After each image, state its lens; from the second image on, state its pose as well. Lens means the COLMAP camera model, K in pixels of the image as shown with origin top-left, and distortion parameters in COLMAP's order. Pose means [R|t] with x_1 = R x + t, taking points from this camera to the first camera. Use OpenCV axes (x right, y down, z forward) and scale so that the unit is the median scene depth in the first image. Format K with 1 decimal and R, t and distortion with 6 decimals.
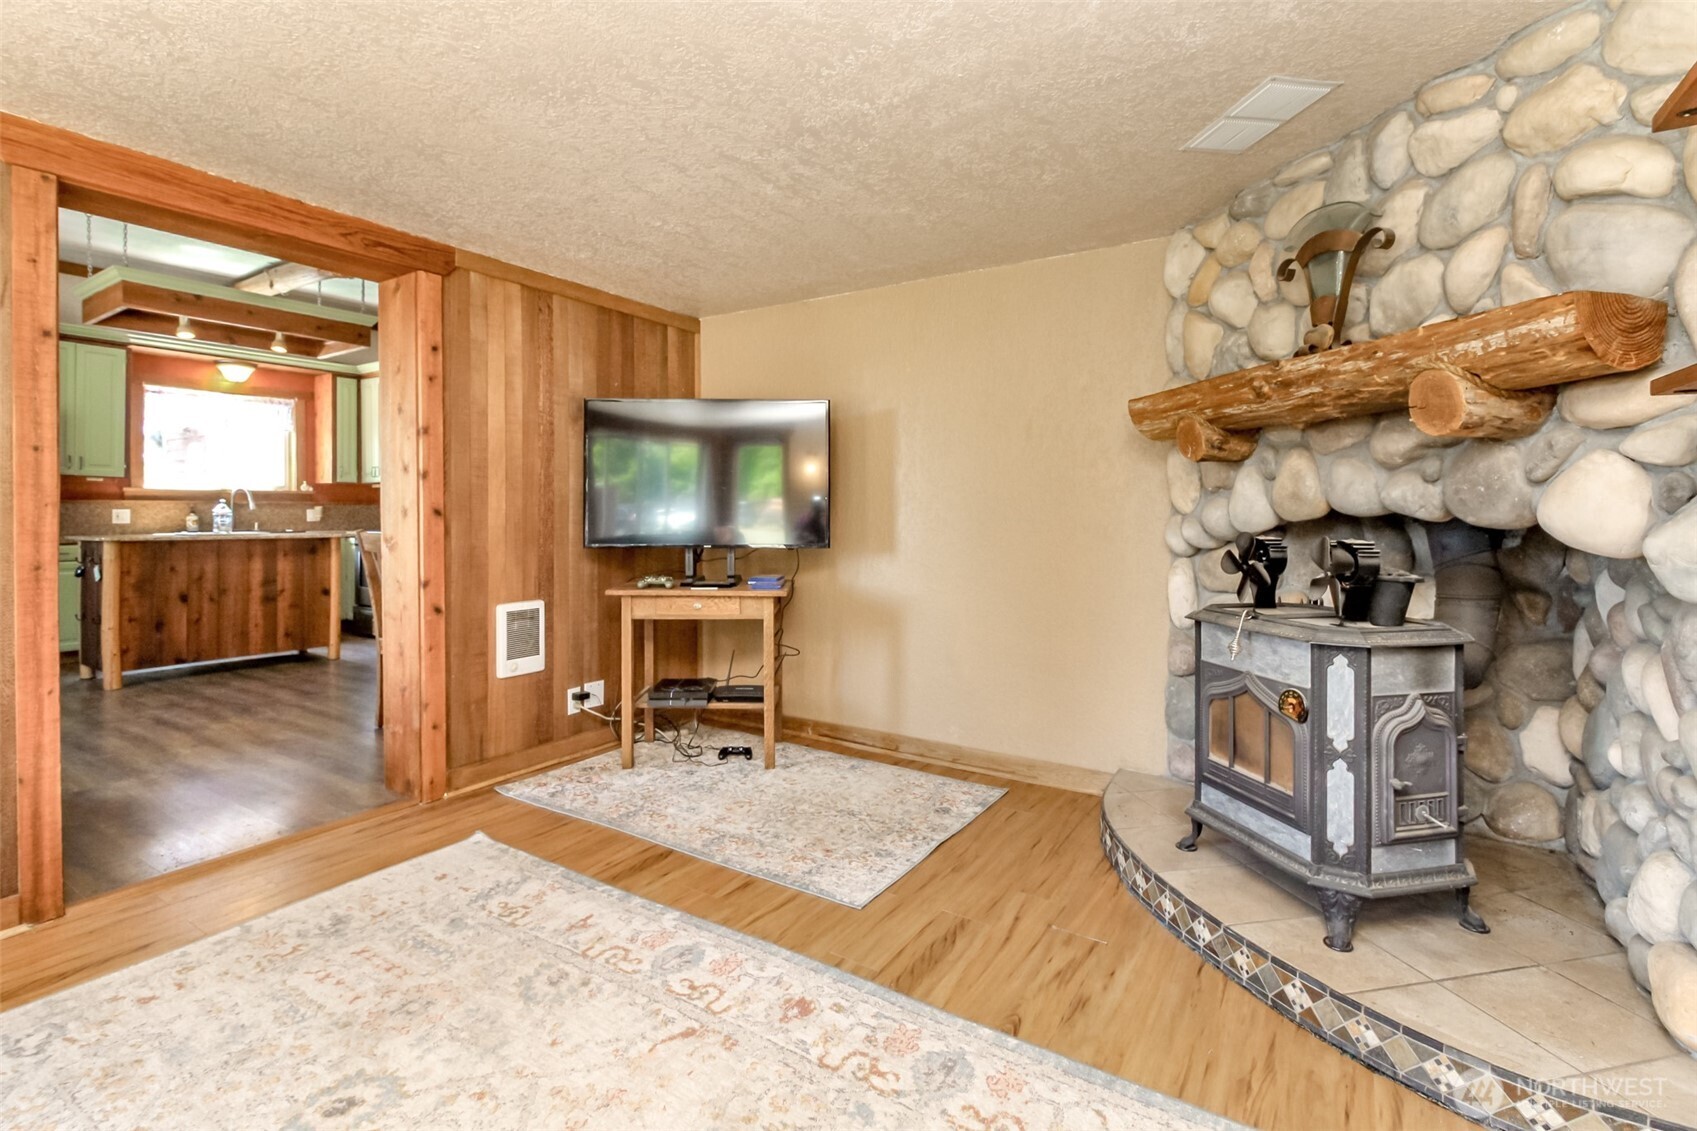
lens RADIAL K [[785.4, 0, 849.9], [0, 785.4, 516.1], [0, 0, 1]] dist [0.011922, -0.005582]
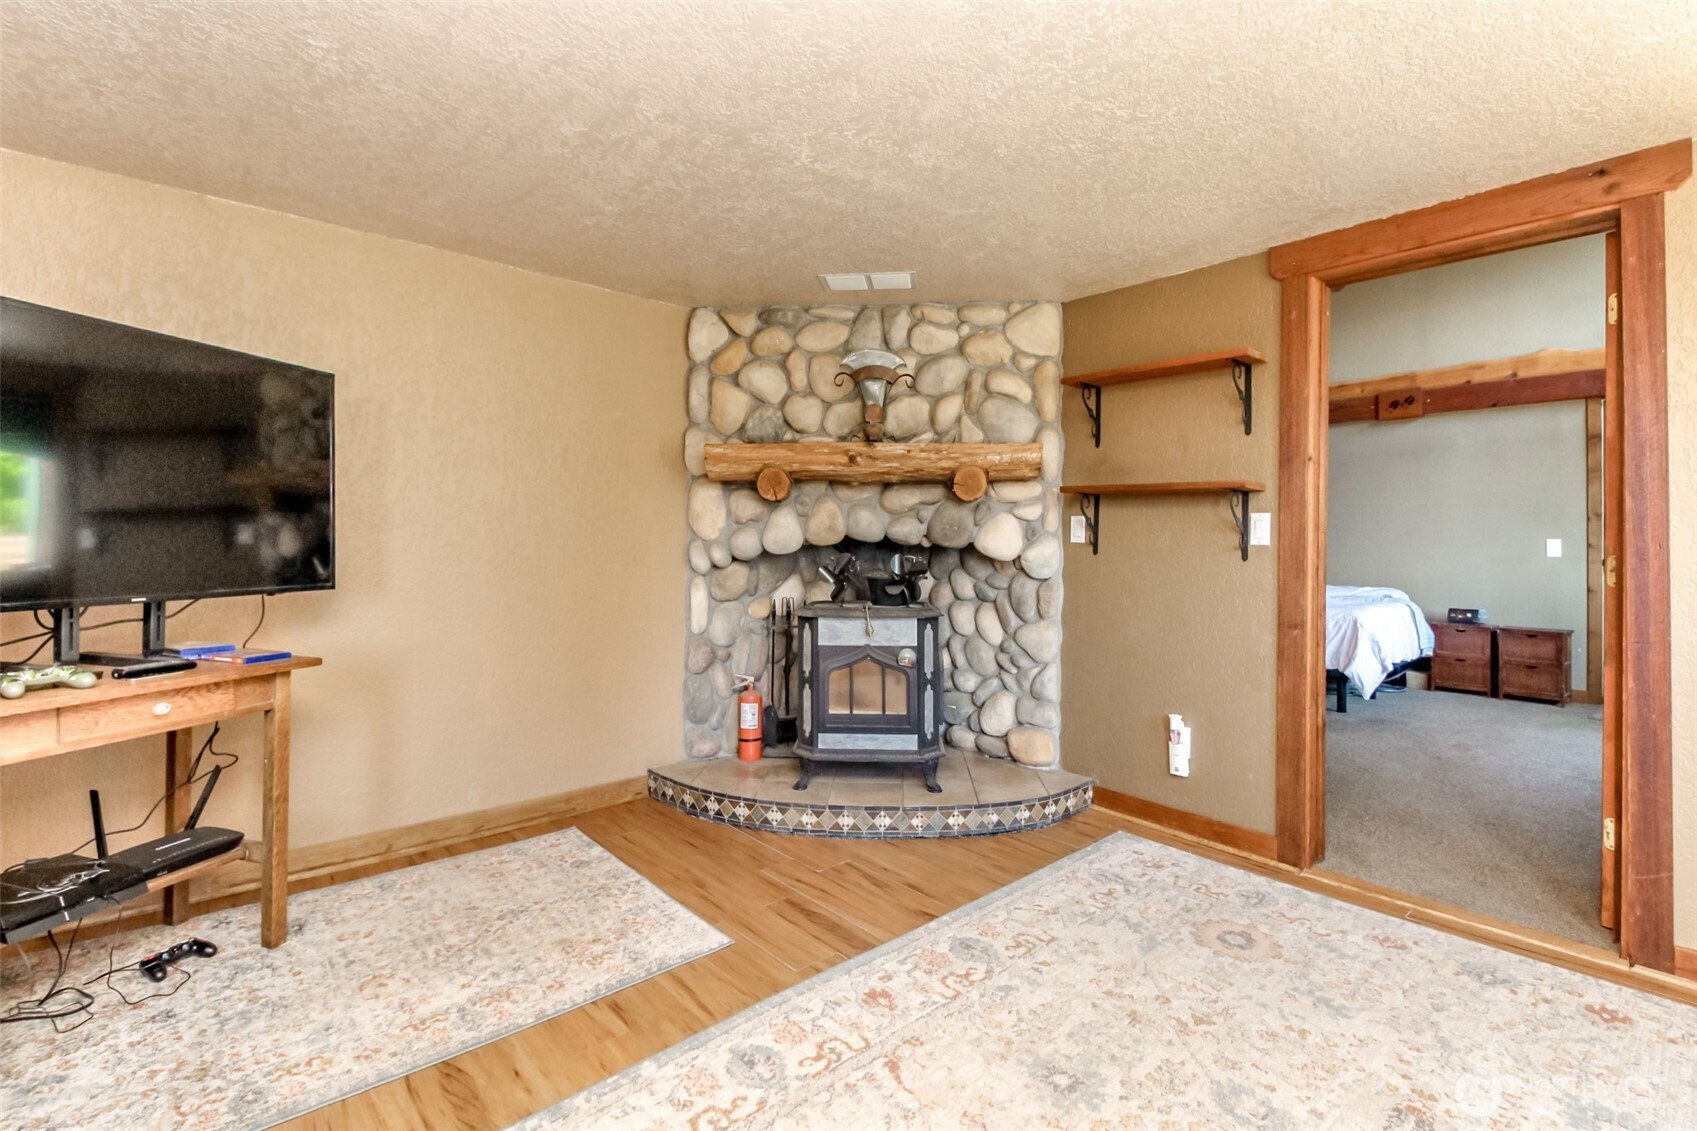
lens RADIAL K [[785.4, 0, 836.2], [0, 785.4, 533.0], [0, 0, 1]] dist [0.011922, -0.005582]
pose [[0.270335, 0.008368, 0.962730, -0.965902], [-0.001252, 0.999964, -0.008340, -0.005123], [-0.962766, 0.001049, 0.270336, 0.651471]]
